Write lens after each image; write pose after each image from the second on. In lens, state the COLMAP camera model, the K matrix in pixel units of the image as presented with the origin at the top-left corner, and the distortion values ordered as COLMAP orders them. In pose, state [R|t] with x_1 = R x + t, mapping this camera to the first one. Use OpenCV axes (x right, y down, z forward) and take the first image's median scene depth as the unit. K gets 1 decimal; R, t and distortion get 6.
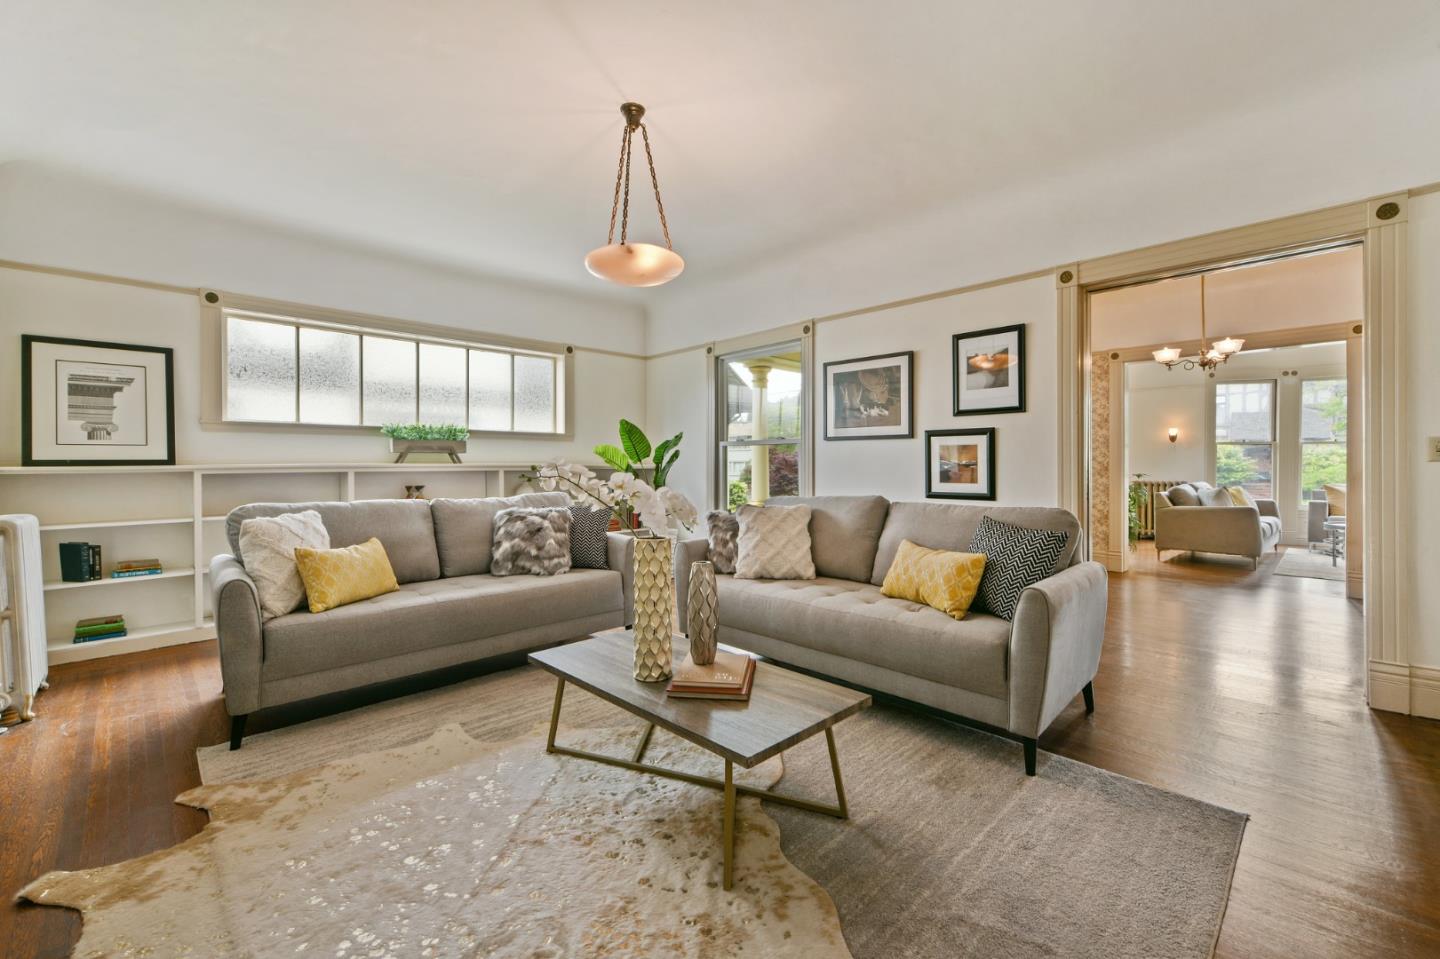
lens RADIAL K [[600.2, 0, 727.9], [0, 600.2, 464.0], [0, 0, 1]] dist [0.004287, 0.000614]
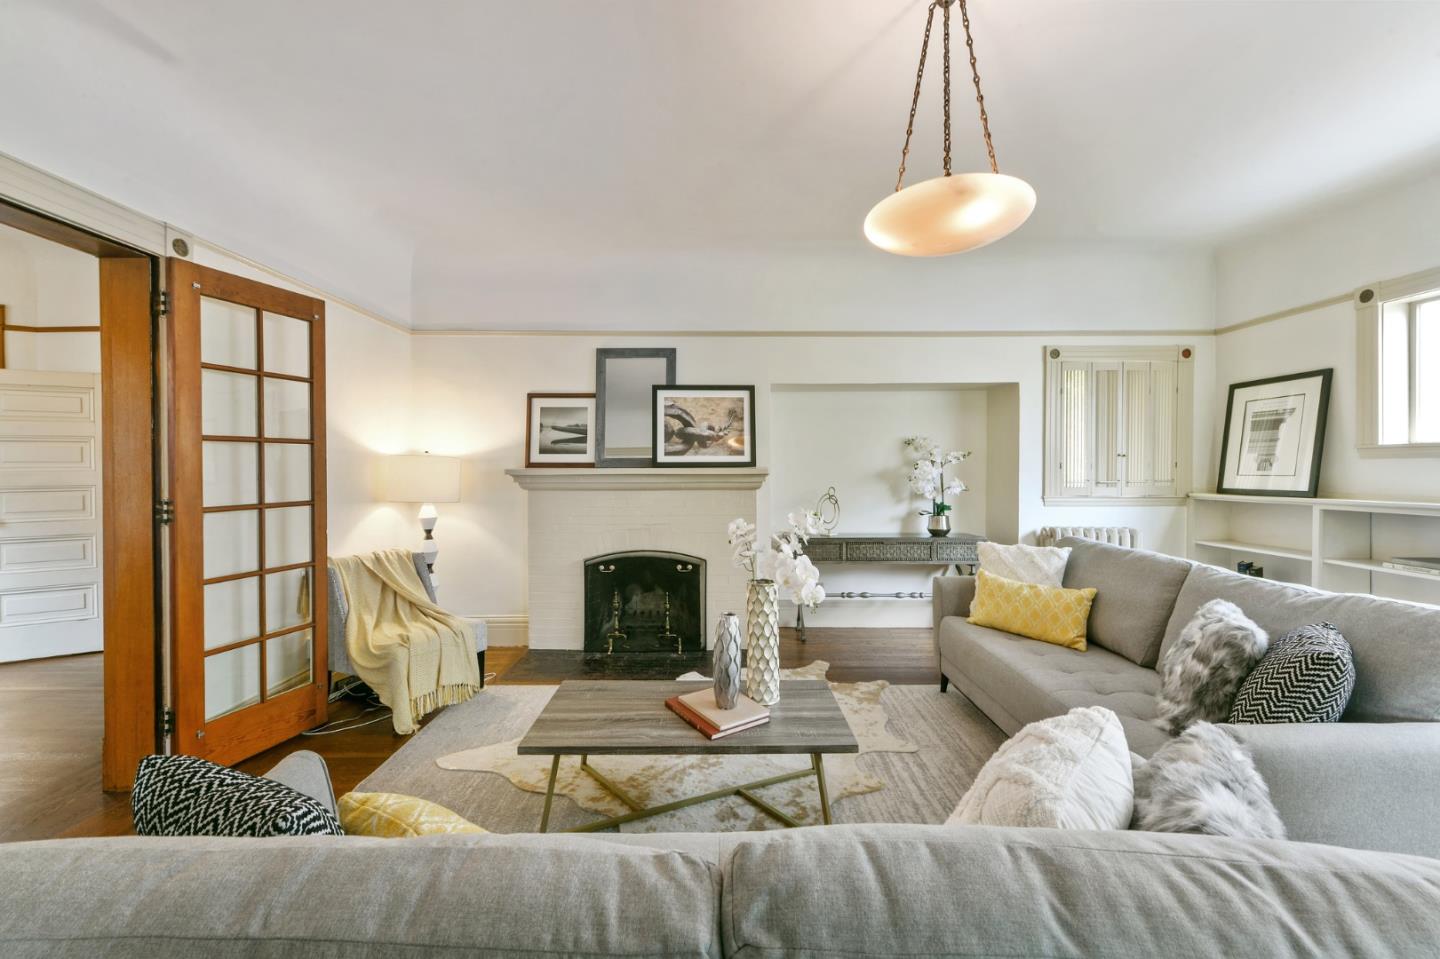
lens RADIAL K [[566.9, 0, 709.5], [0, 566.9, 470.6], [0, 0, 1]] dist [0.004713, -0.000826]
pose [[-0.708282, 0.013672, -0.705797, 0.327291], [0.009082, 0.999906, 0.010255, -0.052843], [0.705871, 0.000853, -0.708340, 0.903943]]
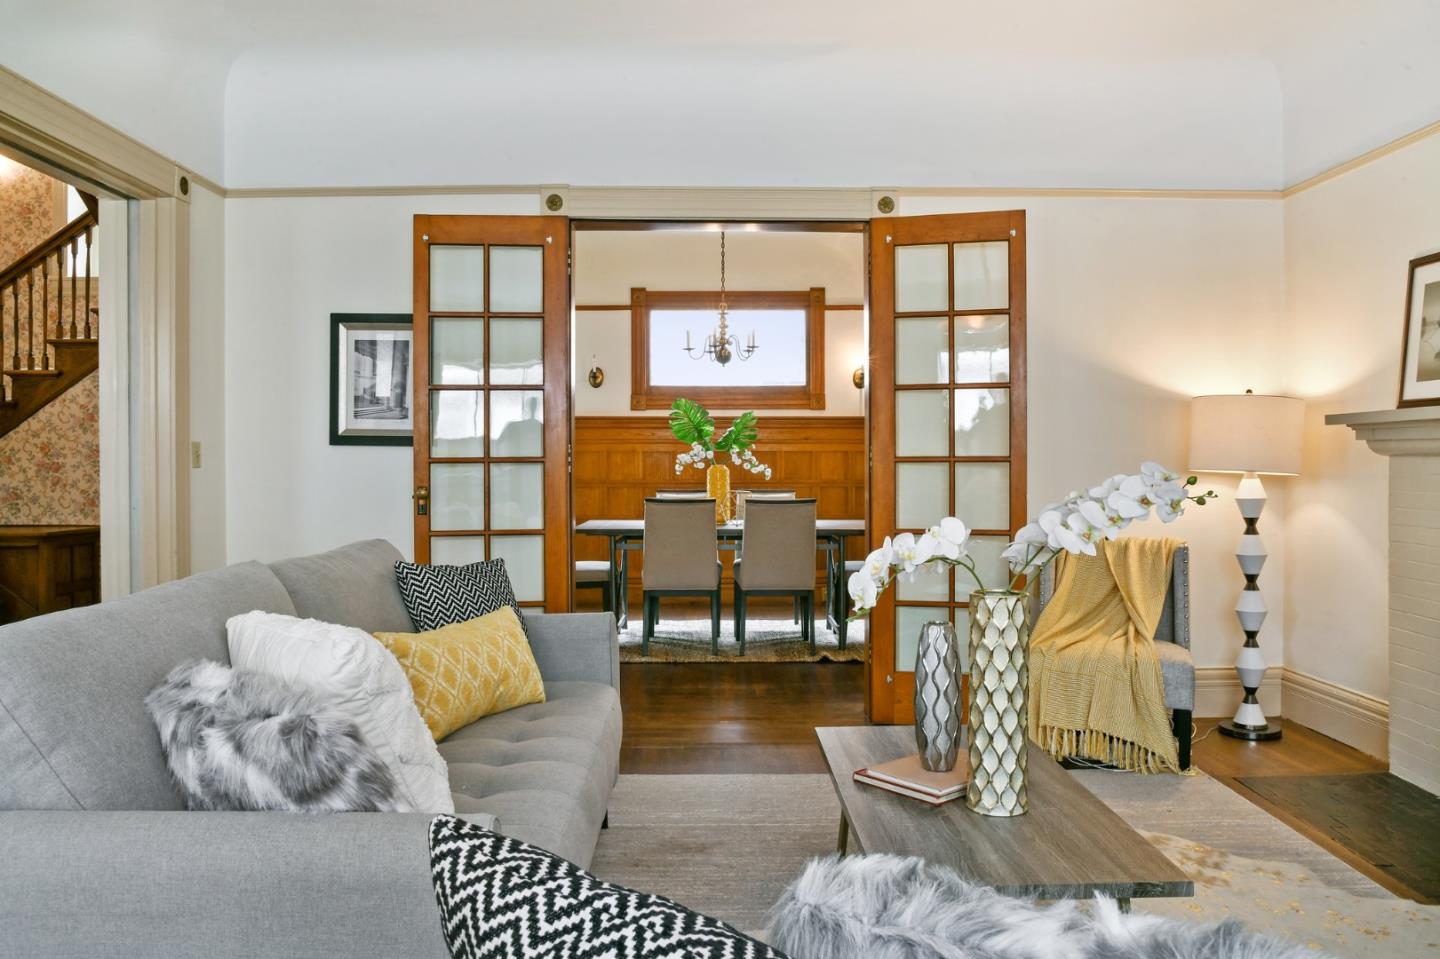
lens RADIAL K [[1141.6, 0, 717.1], [0, 1141.6, 478.3], [0, 0, 1]] dist [-0.015611, -0.002556]
pose [[-0.714435, -0.004549, 0.699687, -0.421131], [0.003304, 0.999946, 0.009875, -0.002990], [-0.699694, 0.009367, -0.714381, 1.100997]]
